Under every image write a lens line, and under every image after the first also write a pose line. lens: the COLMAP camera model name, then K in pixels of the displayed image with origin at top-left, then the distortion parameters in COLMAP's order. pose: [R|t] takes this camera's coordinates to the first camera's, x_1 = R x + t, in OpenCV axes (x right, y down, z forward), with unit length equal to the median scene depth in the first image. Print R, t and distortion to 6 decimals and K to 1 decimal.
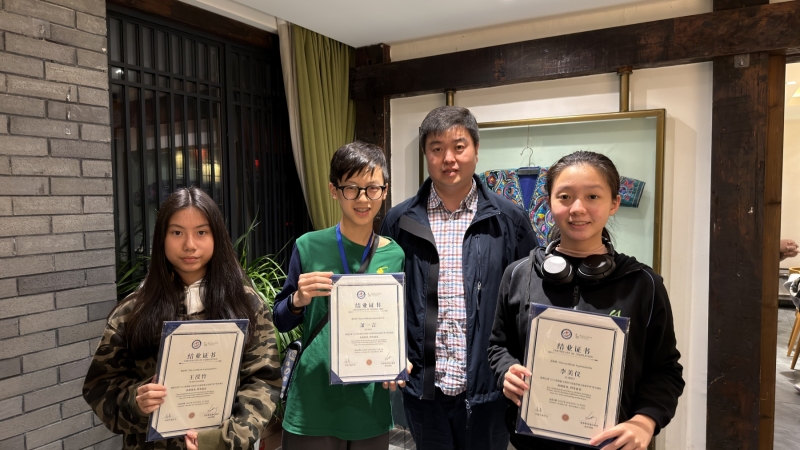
lens RADIAL K [[572.2, 0, 396.3], [0, 572.2, 230.8], [0, 0, 1]] dist [0.022247, -0.022564]
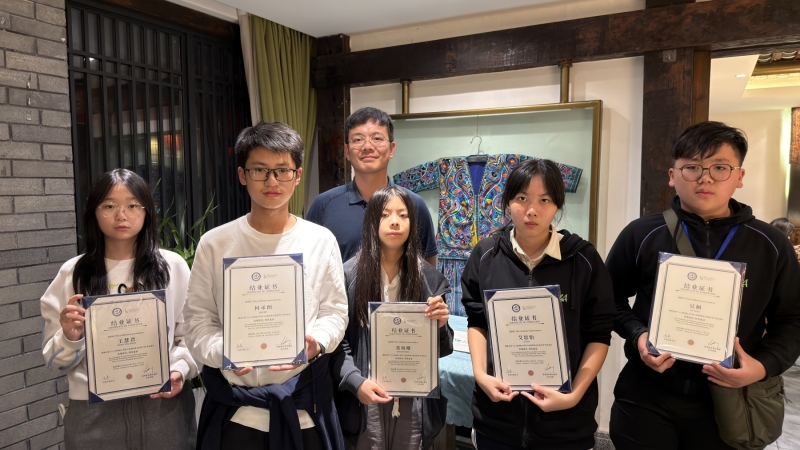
lens RADIAL K [[572.2, 0, 393.6], [0, 572.2, 232.4], [0, 0, 1]] dist [0.022247, -0.022564]
pose [[0.999685, 0.002712, 0.024934, 0.056026], [-0.003287, 0.999729, 0.023032, 0.009753], [-0.024865, -0.023107, 0.999424, -0.060640]]
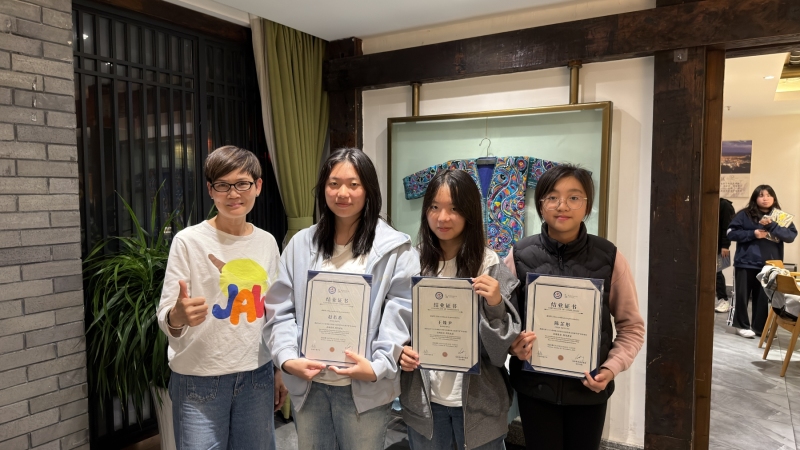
lens RADIAL K [[572.2, 0, 398.7], [0, 572.2, 232.8], [0, 0, 1]] dist [0.022247, -0.022564]
pose [[0.999684, 0.010669, -0.022741, 0.107127], [-0.010366, 0.999857, 0.013390, 0.016619], [0.022881, -0.013150, 0.999652, -0.055101]]
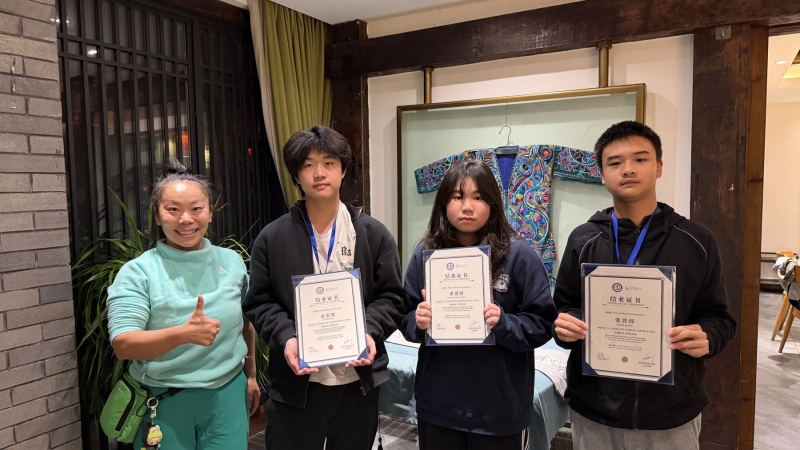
lens RADIAL K [[572.2, 0, 397.4], [0, 572.2, 230.9], [0, 0, 1]] dist [0.022247, -0.022564]
pose [[0.999970, -0.005580, 0.005398, 0.043187], [0.005478, 0.999808, 0.018825, 0.015139], [-0.005502, -0.018794, 0.999808, 0.028990]]
